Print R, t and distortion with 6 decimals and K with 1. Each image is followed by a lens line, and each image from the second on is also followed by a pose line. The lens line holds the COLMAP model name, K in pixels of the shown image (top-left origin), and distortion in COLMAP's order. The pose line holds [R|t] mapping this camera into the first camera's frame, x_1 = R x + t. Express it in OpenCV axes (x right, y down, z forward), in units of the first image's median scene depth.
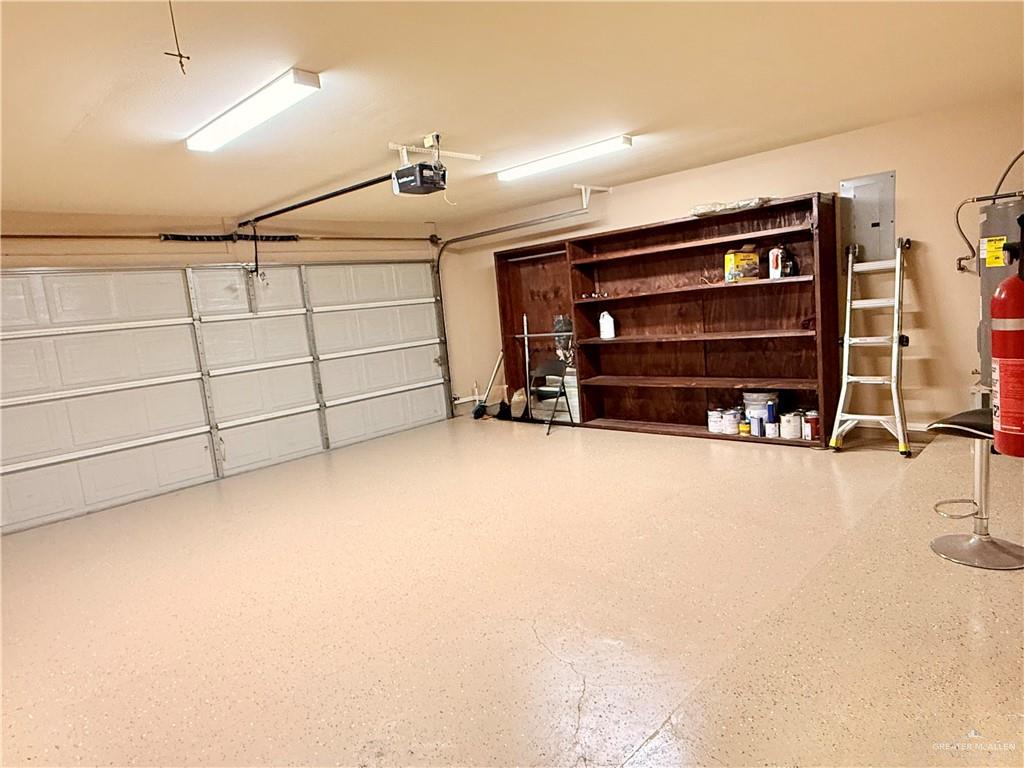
lens RADIAL K [[618.2, 0, 512.0], [0, 618.2, 384.3], [0, 0, 1]] dist [0.003051, -0.000097]
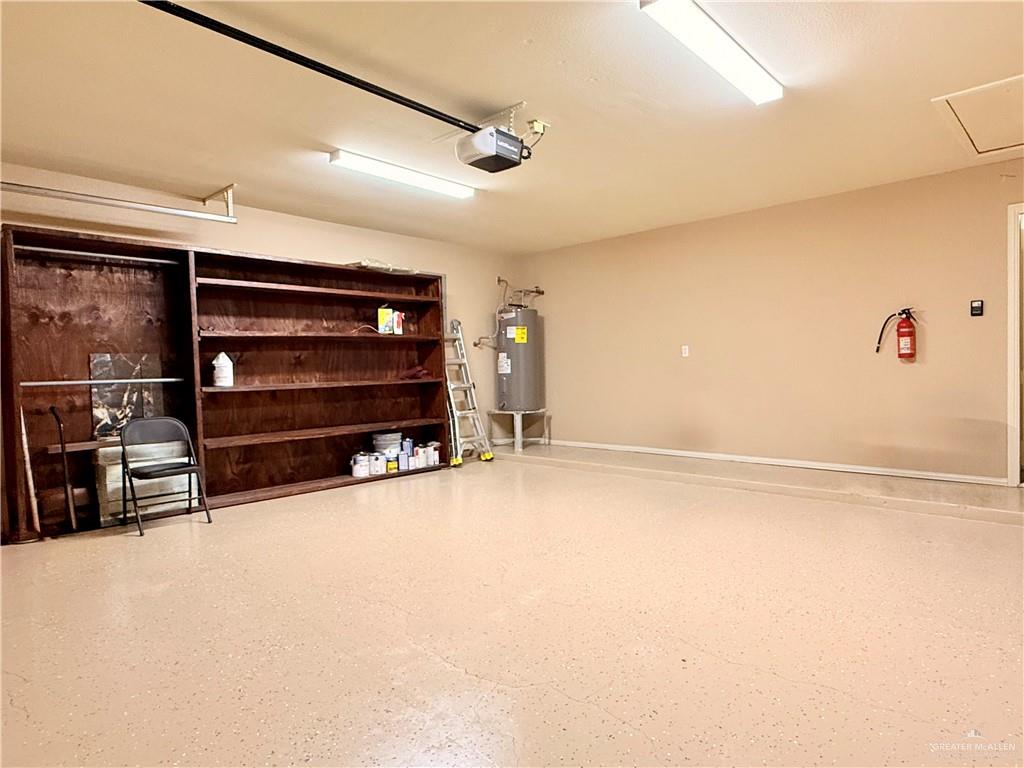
lens RADIAL K [[618.2, 0, 512.5], [0, 618.2, 386.7], [0, 0, 1]] dist [0.003051, -0.000097]
pose [[-0.007241, 0.055210, 0.998449, -0.652506], [0.142438, 0.988350, -0.053619, 0.018791], [-0.989777, 0.141829, -0.015020, 0.691589]]
